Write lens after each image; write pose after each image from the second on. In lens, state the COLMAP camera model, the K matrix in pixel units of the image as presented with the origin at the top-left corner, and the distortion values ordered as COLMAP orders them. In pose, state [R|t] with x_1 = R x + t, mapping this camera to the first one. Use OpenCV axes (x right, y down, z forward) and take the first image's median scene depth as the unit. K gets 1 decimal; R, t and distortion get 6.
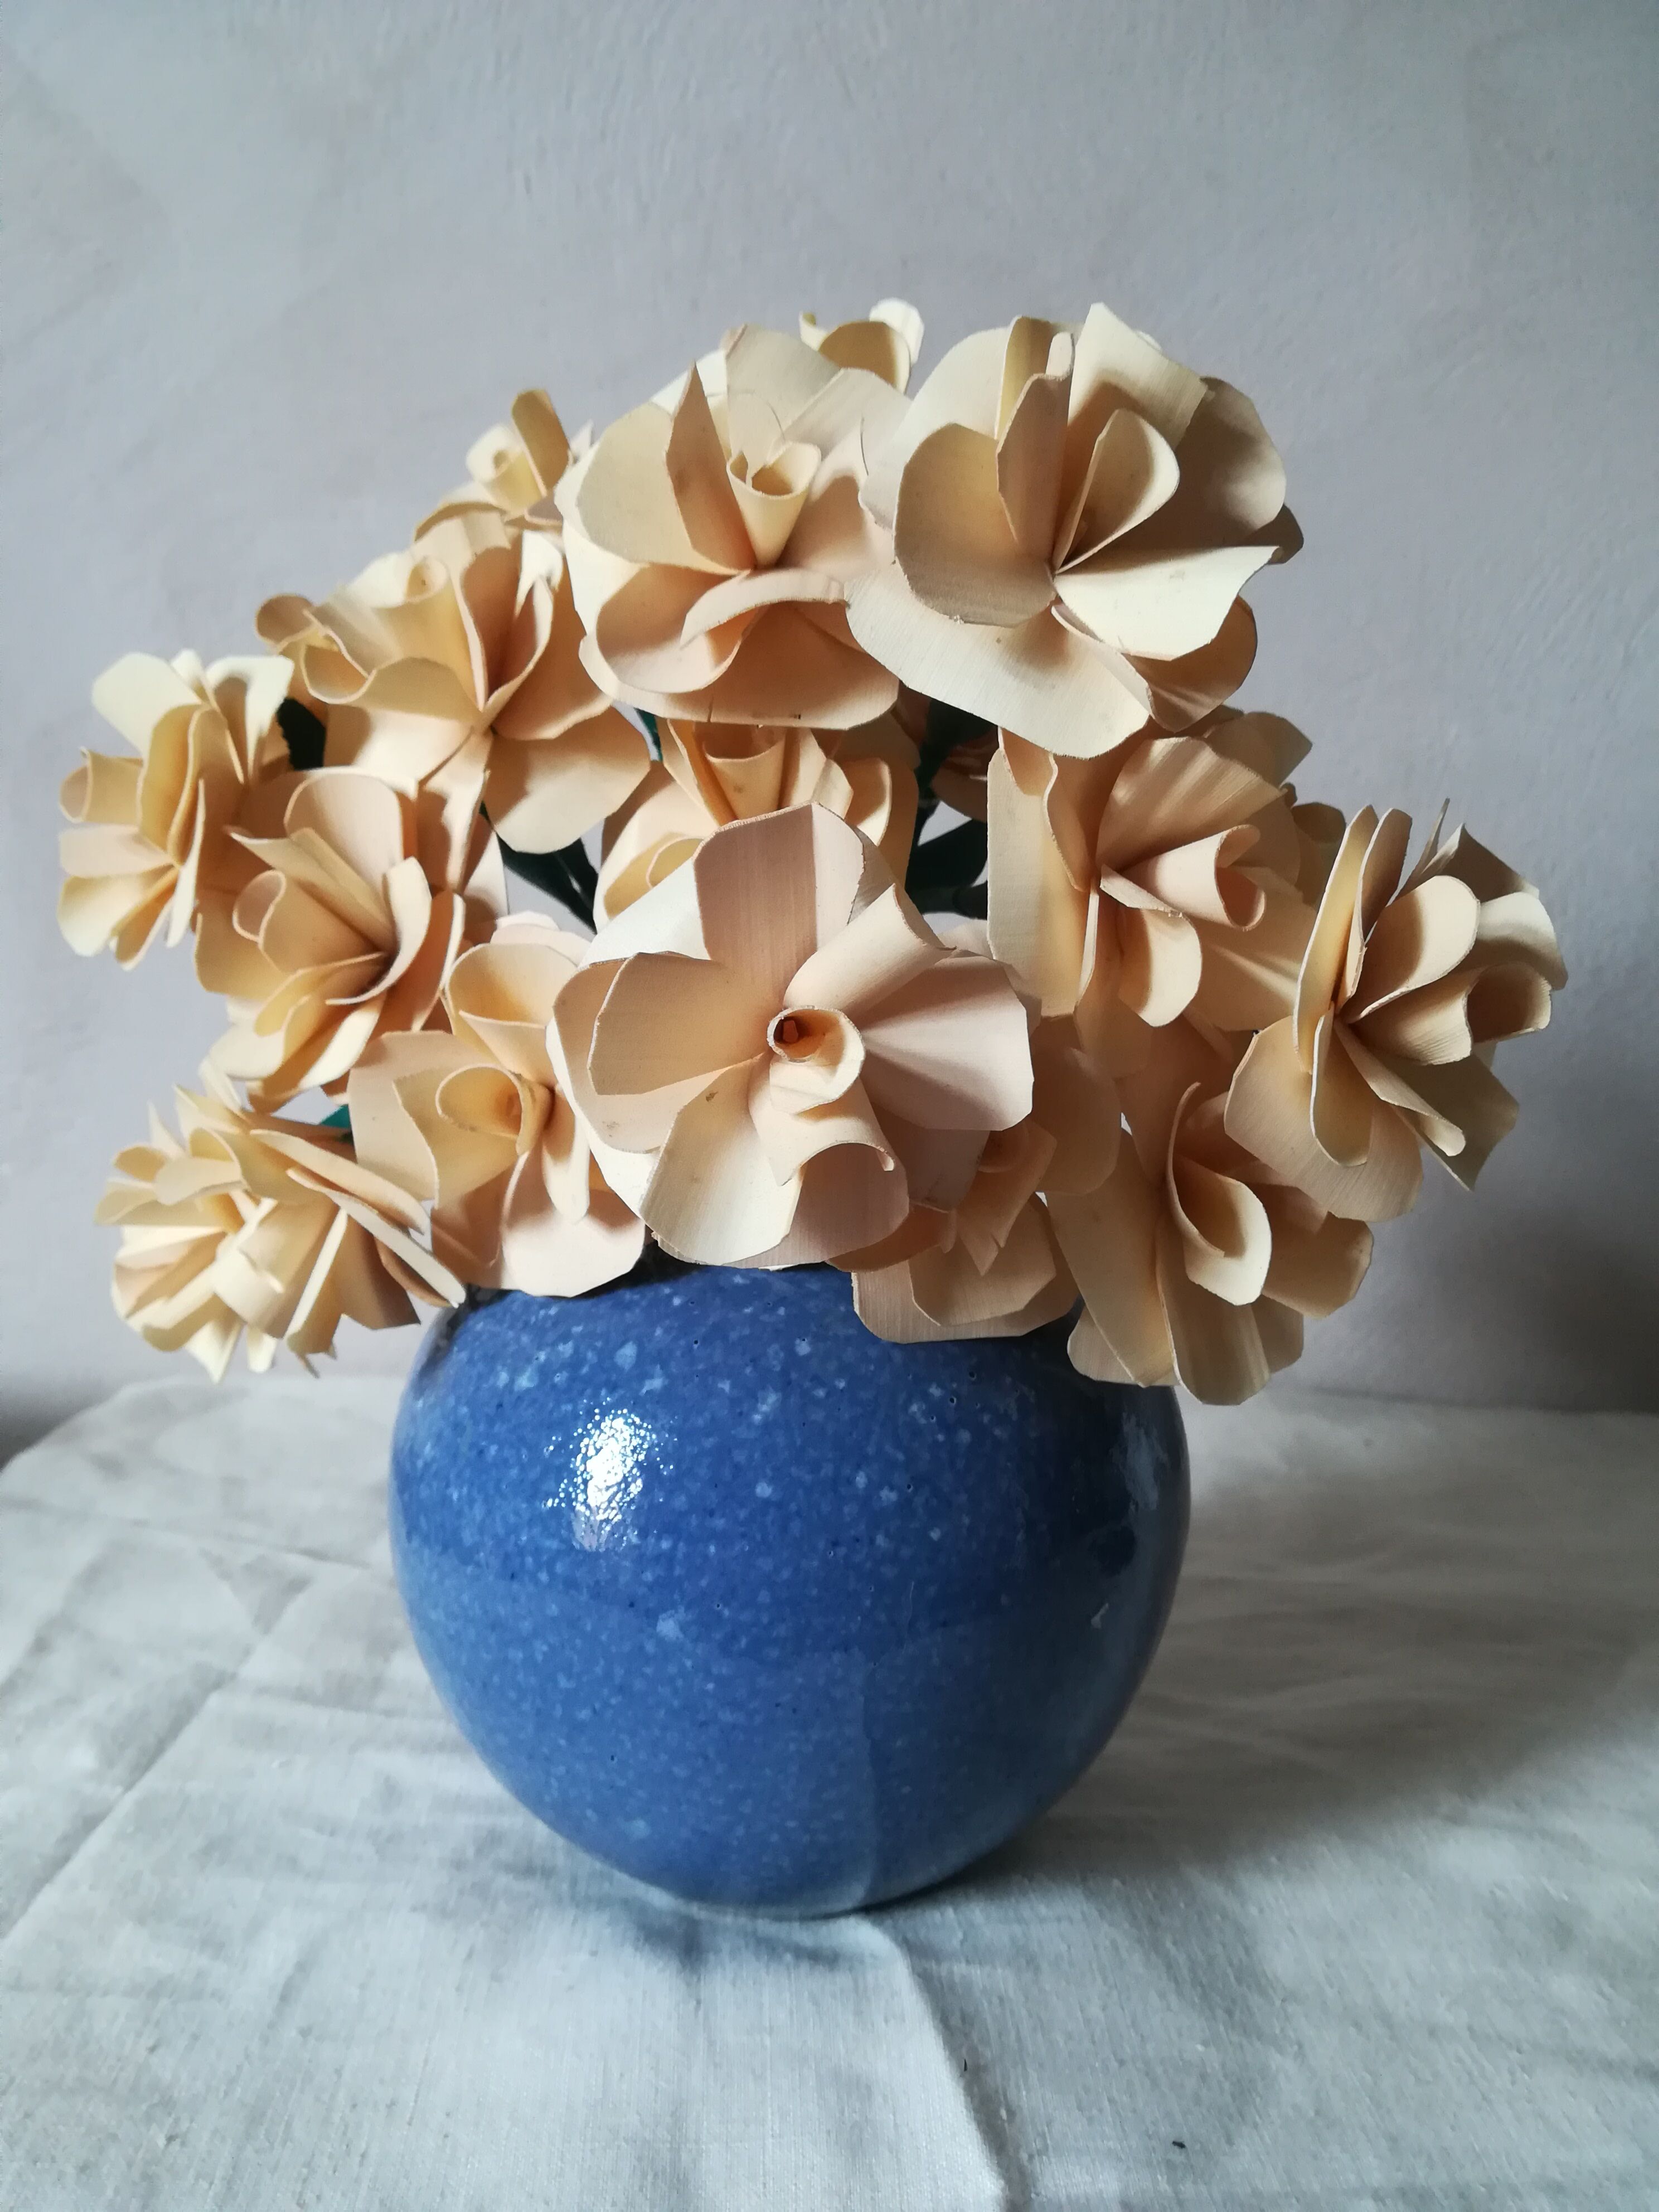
lens RADIAL K [[1720.7, 0, 875.8], [0, 1720.7, 1070.4], [0, 0, 1]] dist [0.029766, -0.092830]
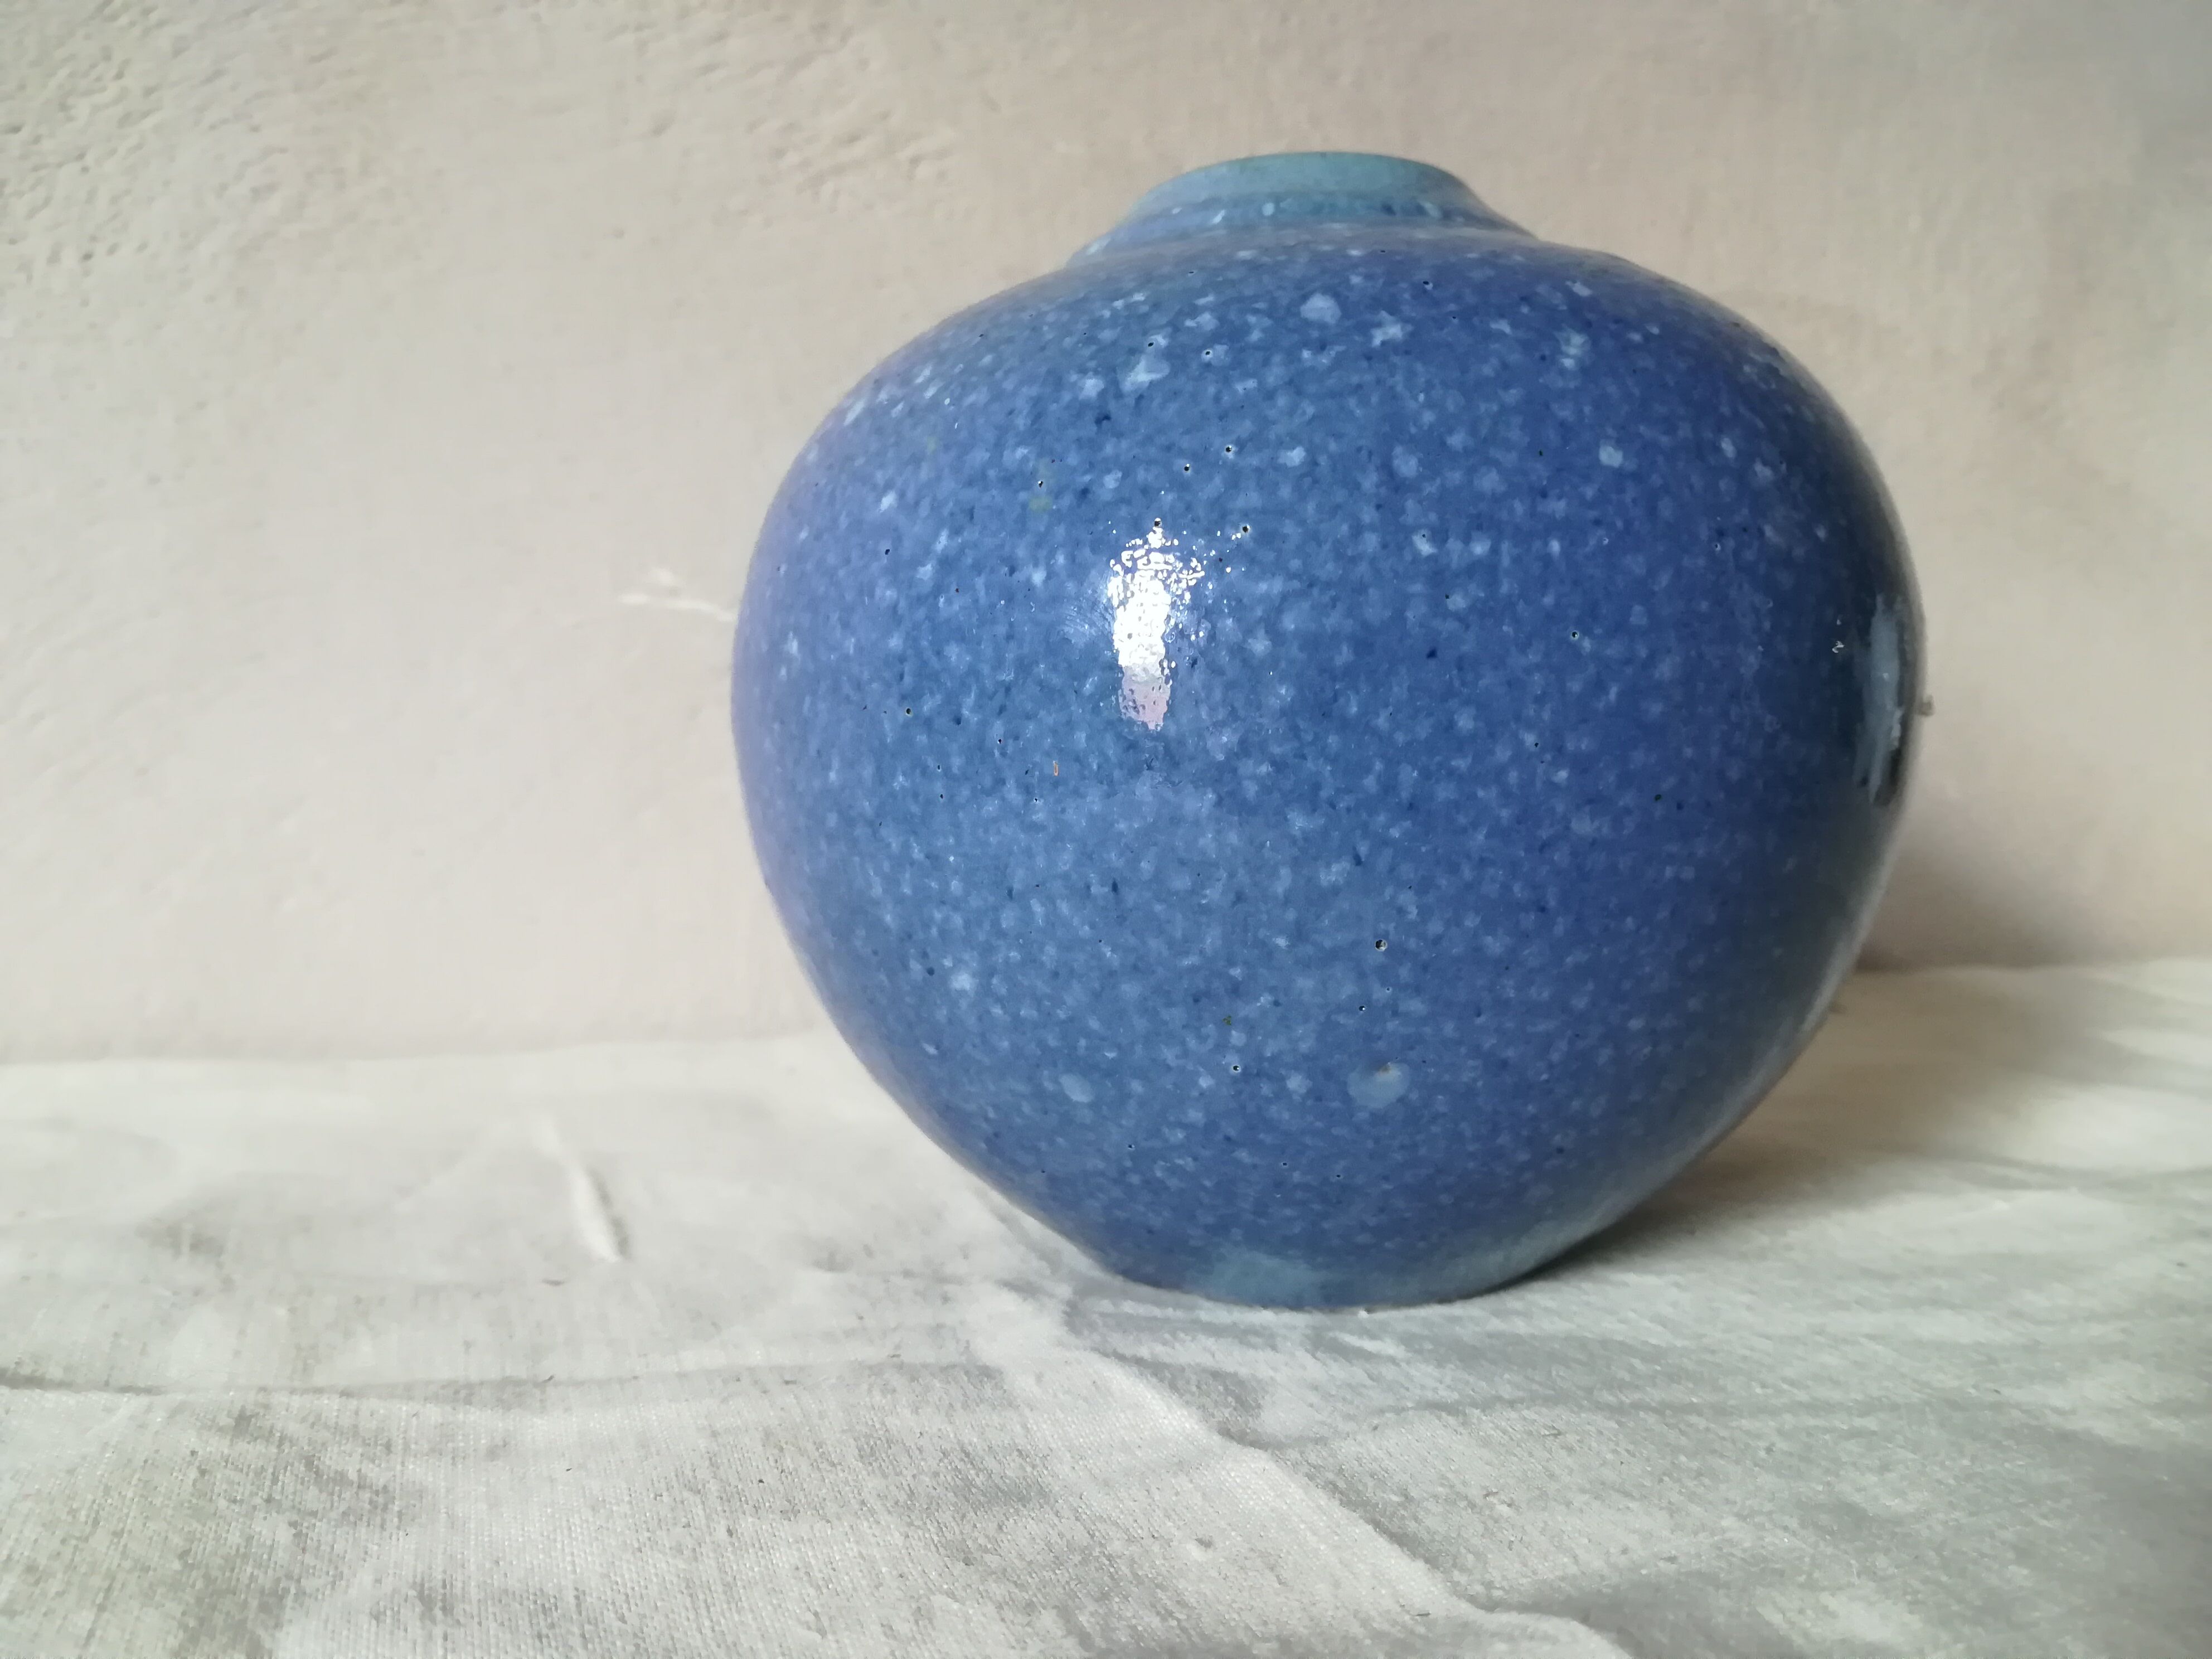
lens RADIAL K [[1720.7, 0, 1106.0], [0, 1720.7, 829.5], [0, 0, 1]] dist [0.029766, -0.092830]
pose [[0.942430, -0.072781, 0.326386, -0.452587], [0.089297, 0.995358, -0.035886, 0.383309], [-0.322259, 0.062966, 0.944555, 0.468768]]
